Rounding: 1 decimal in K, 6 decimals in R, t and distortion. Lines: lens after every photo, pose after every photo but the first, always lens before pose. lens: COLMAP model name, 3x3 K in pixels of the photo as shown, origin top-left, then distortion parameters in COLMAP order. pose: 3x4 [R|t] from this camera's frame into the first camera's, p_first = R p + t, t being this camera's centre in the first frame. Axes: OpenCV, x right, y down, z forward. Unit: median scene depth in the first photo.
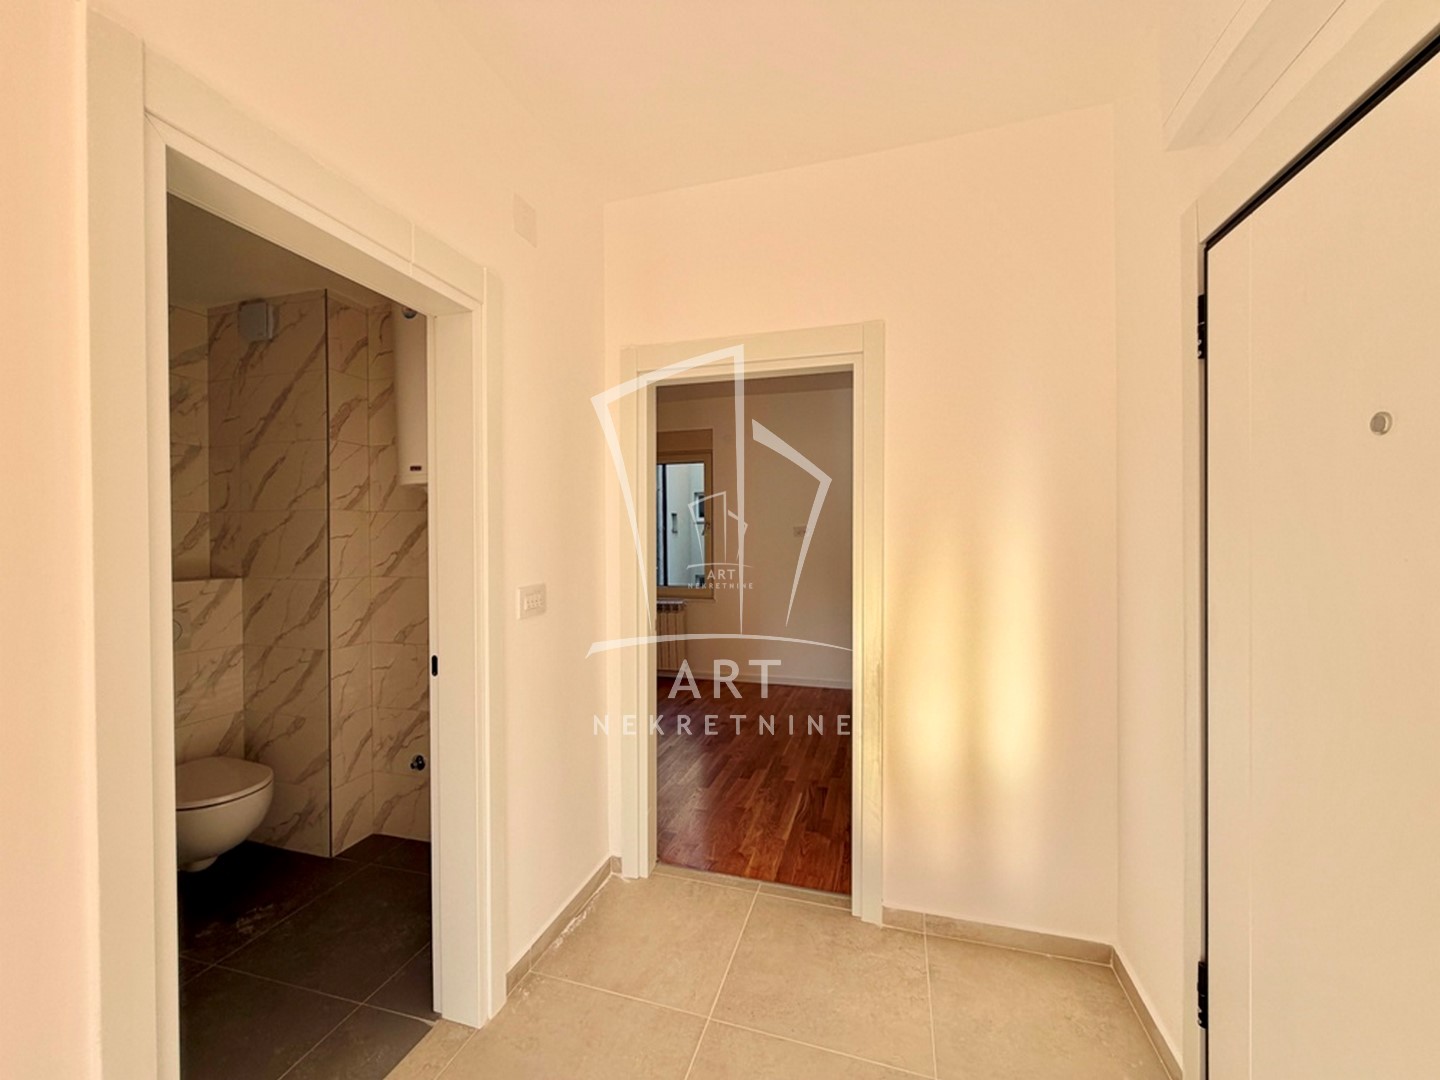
lens RADIAL K [[575.2, 0, 718.7], [0, 575.2, 539.1], [0, 0, 1]] dist [-0.004210, 0.001303]
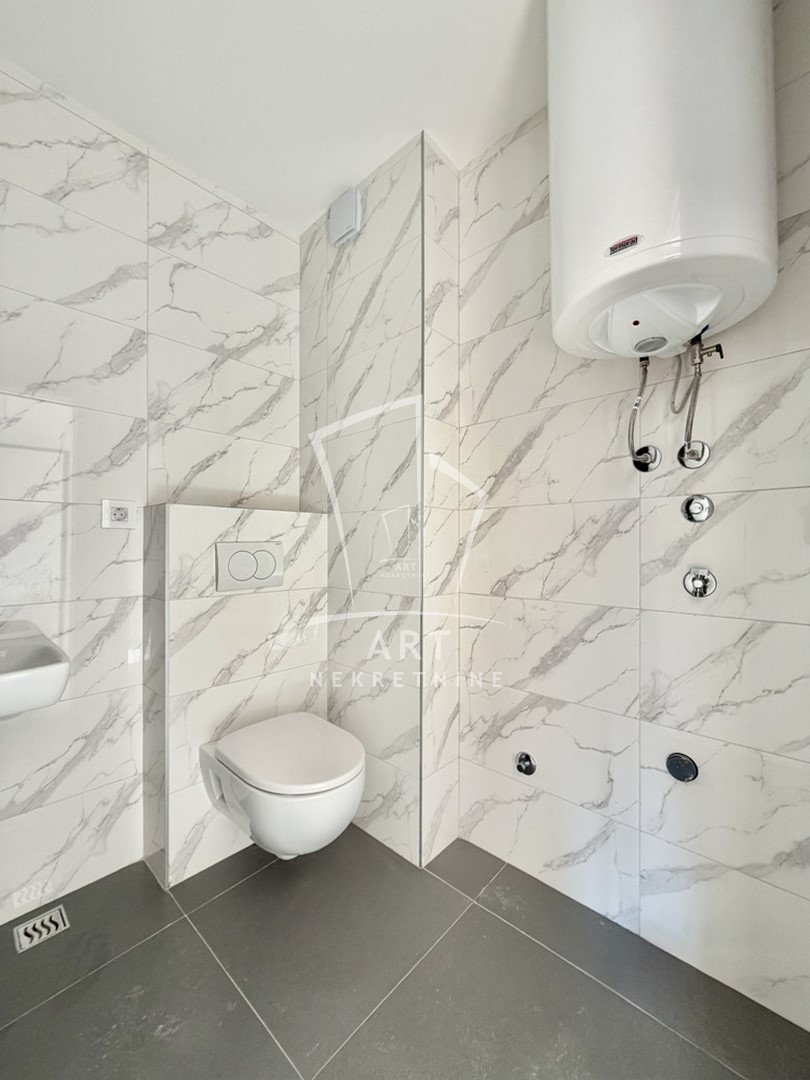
lens RADIAL K [[431.4, 0, 407.9], [0, 431.4, 539.7], [0, 0, 1]] dist [-0.004210, 0.001303]
pose [[0.897161, -0.000079, -0.441705, -0.423528], [-0.006214, 0.999899, -0.012800, 0.118855], [0.441661, 0.014229, 0.897069, 0.454003]]
